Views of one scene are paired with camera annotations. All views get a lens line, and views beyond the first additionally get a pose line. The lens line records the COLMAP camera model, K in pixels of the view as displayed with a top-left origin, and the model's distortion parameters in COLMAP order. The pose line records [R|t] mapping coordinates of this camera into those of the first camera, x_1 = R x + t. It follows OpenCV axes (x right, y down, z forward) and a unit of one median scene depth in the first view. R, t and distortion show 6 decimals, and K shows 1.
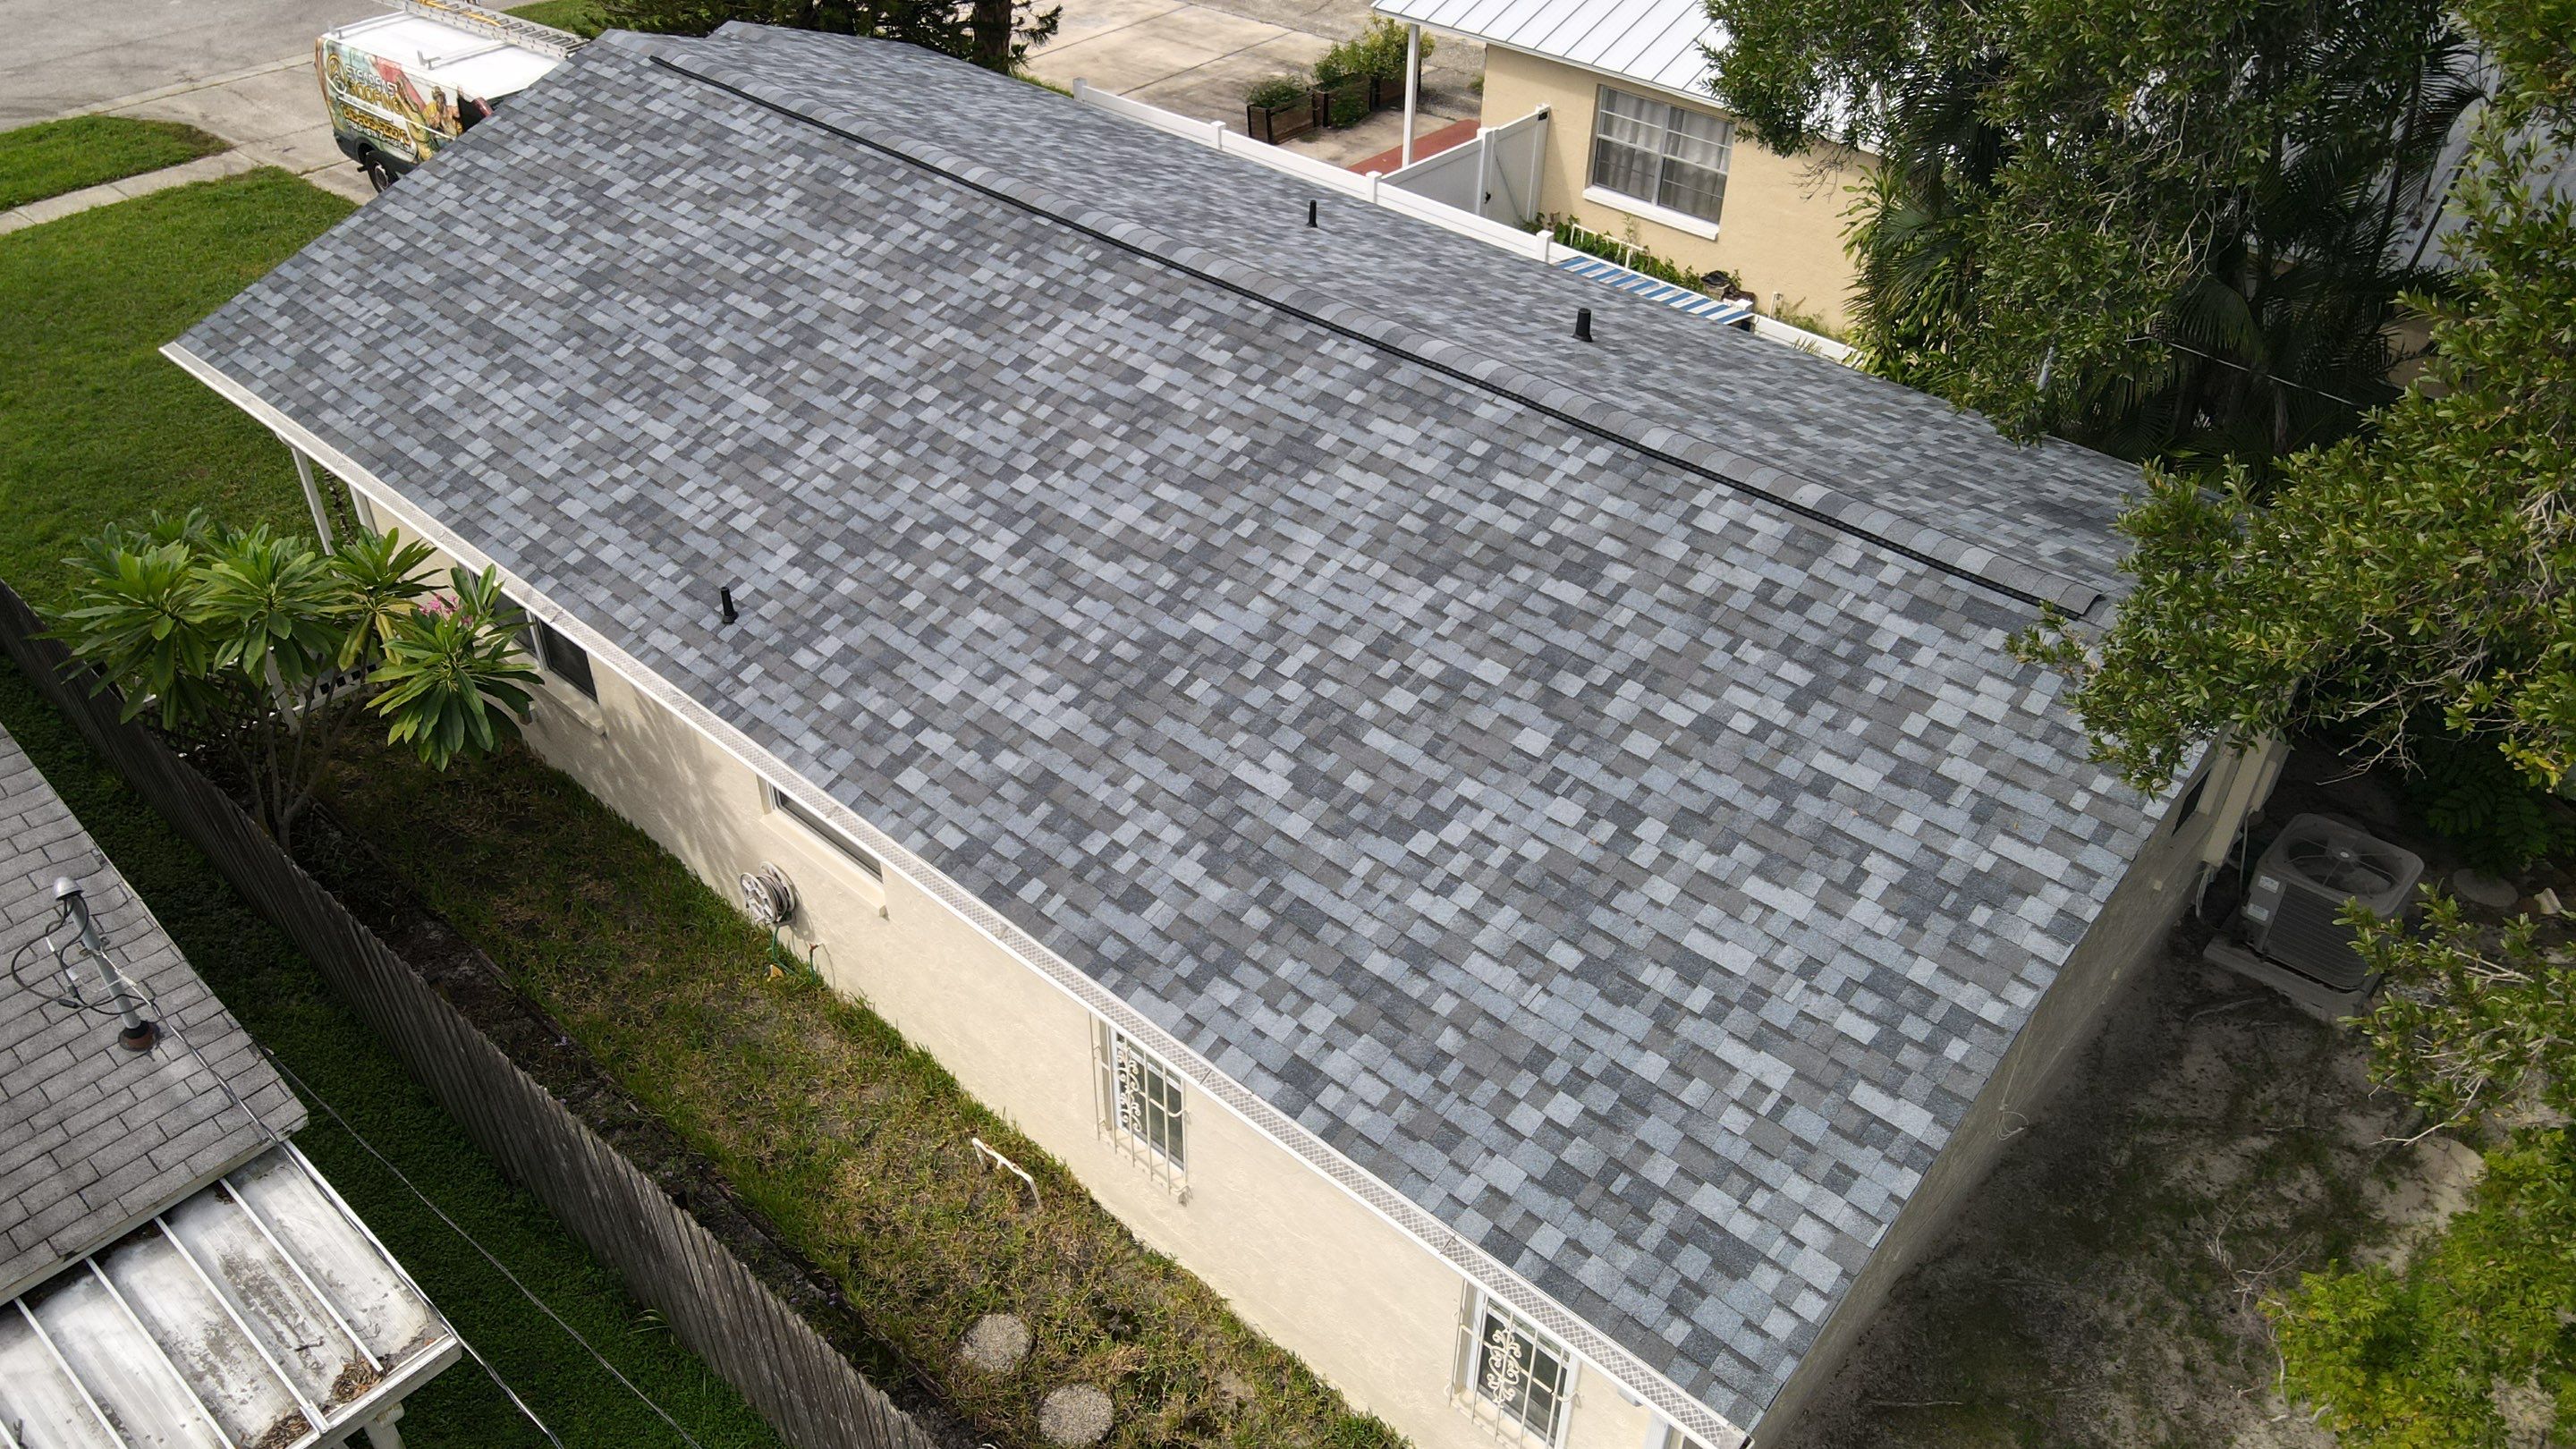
lens RADIAL K [[1893.8, 0, 1272.1], [0, 1893.8, 736.5], [0, 0, 1]] dist [-0.019671, 0.045852]
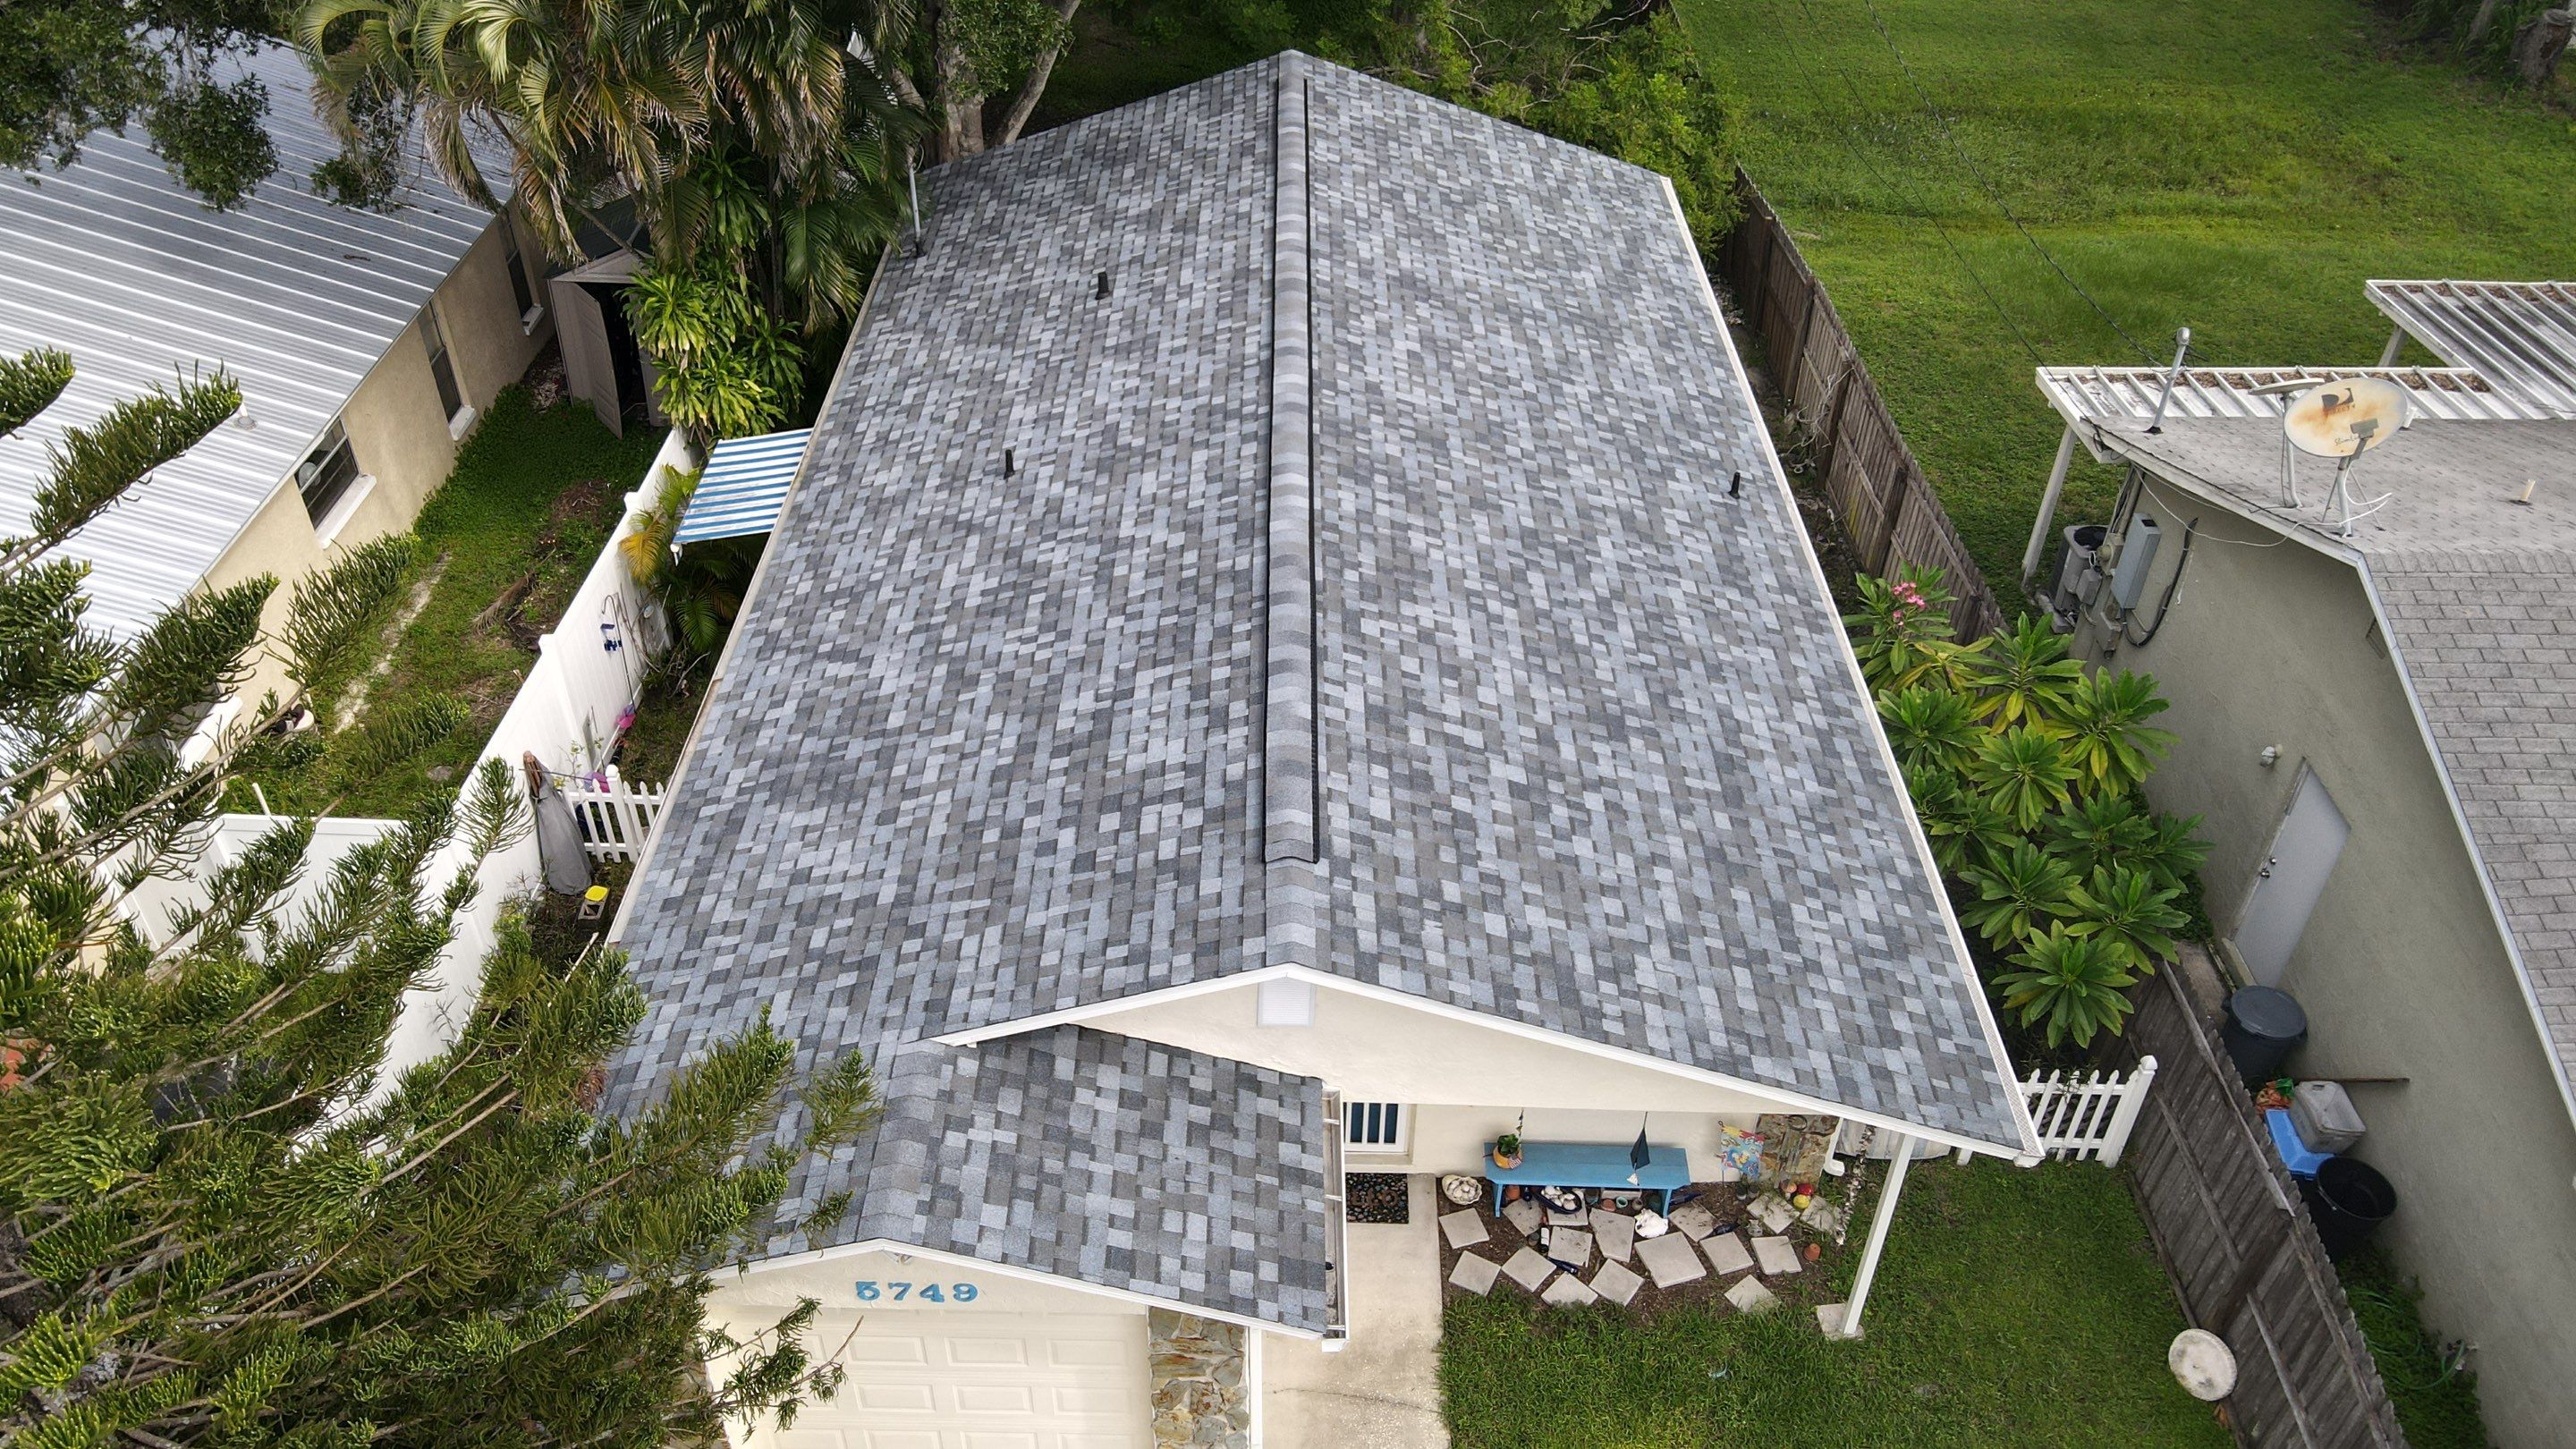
lens RADIAL K [[1893.8, 0, 1272.4], [0, 1893.8, 709.8], [0, 0, 1]] dist [-0.019671, 0.045852]
pose [[-0.659860, -0.475273, 0.581979, -0.969129], [0.450980, 0.369007, 0.812681, -1.318053], [-0.601000, 0.798717, -0.029154, 1.403291]]
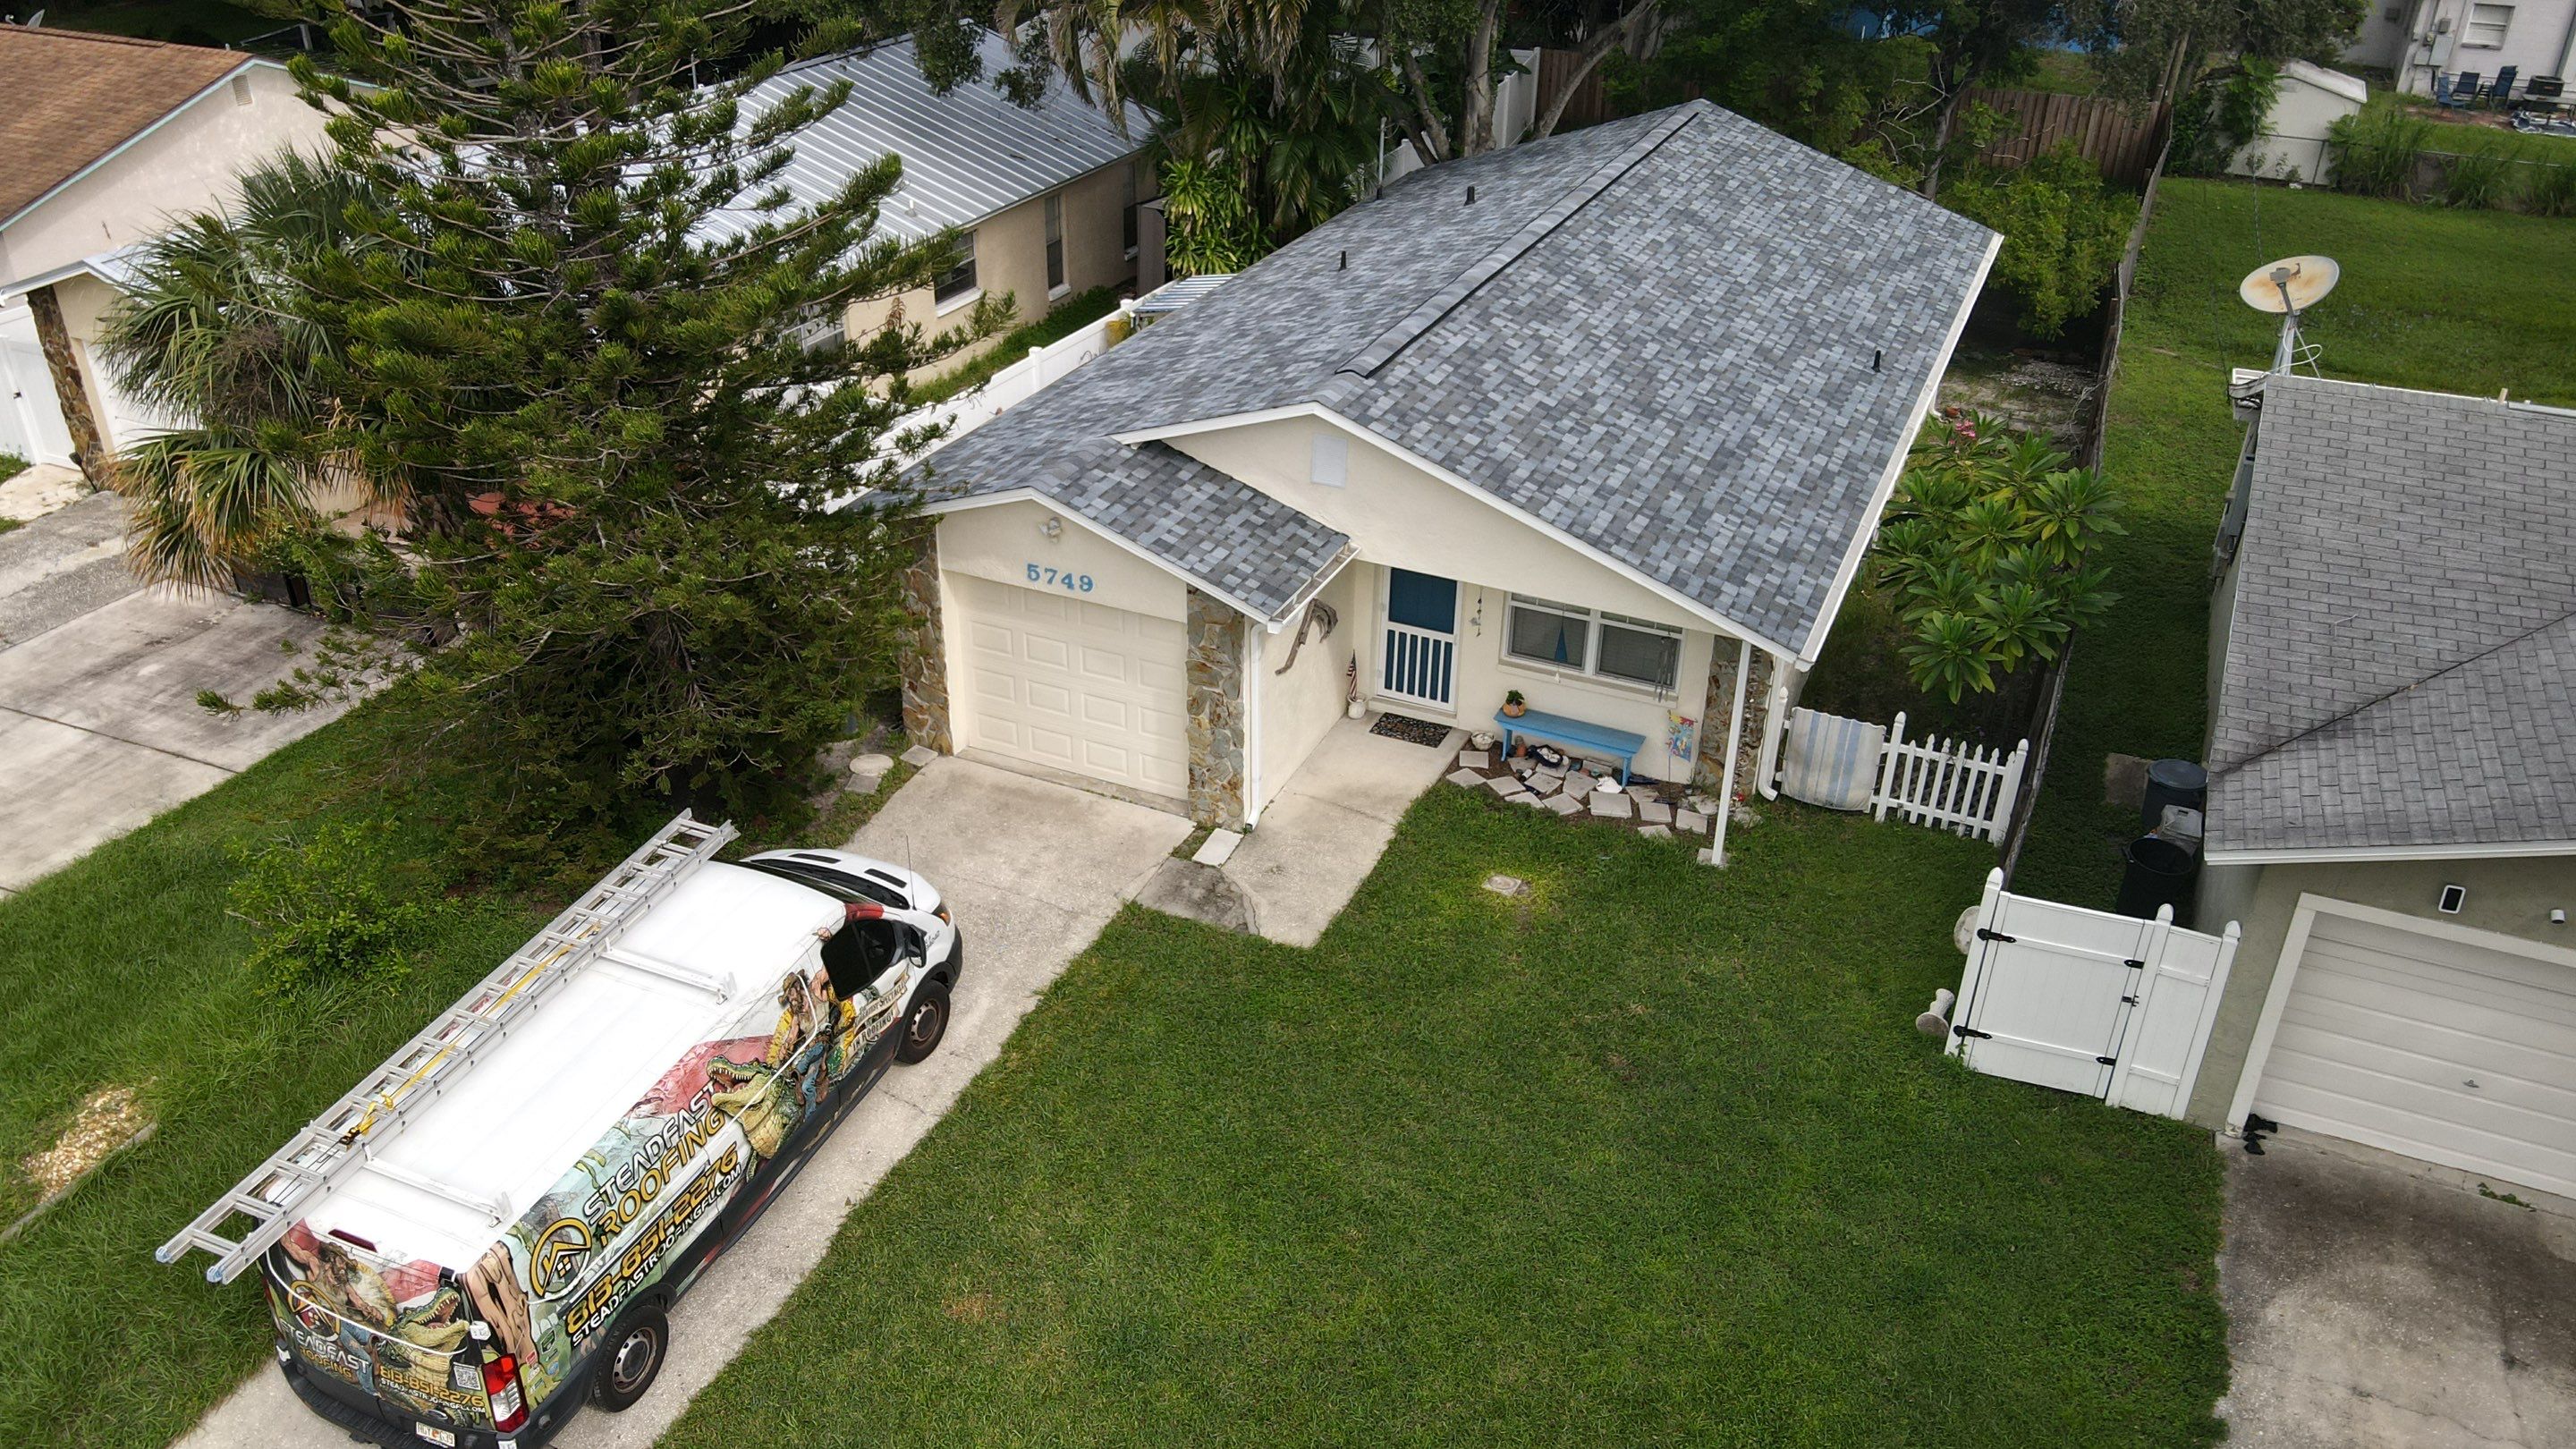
lens RADIAL K [[1893.8, 0, 1297.6], [0, 1893.8, 749.9], [0, 0, 1]] dist [-0.019671, 0.045852]
pose [[-0.310600, -0.486592, 0.816551, -1.785858], [0.571699, 0.590667, 0.569449, -1.203986], [-0.759400, 0.643692, 0.094724, 1.510598]]
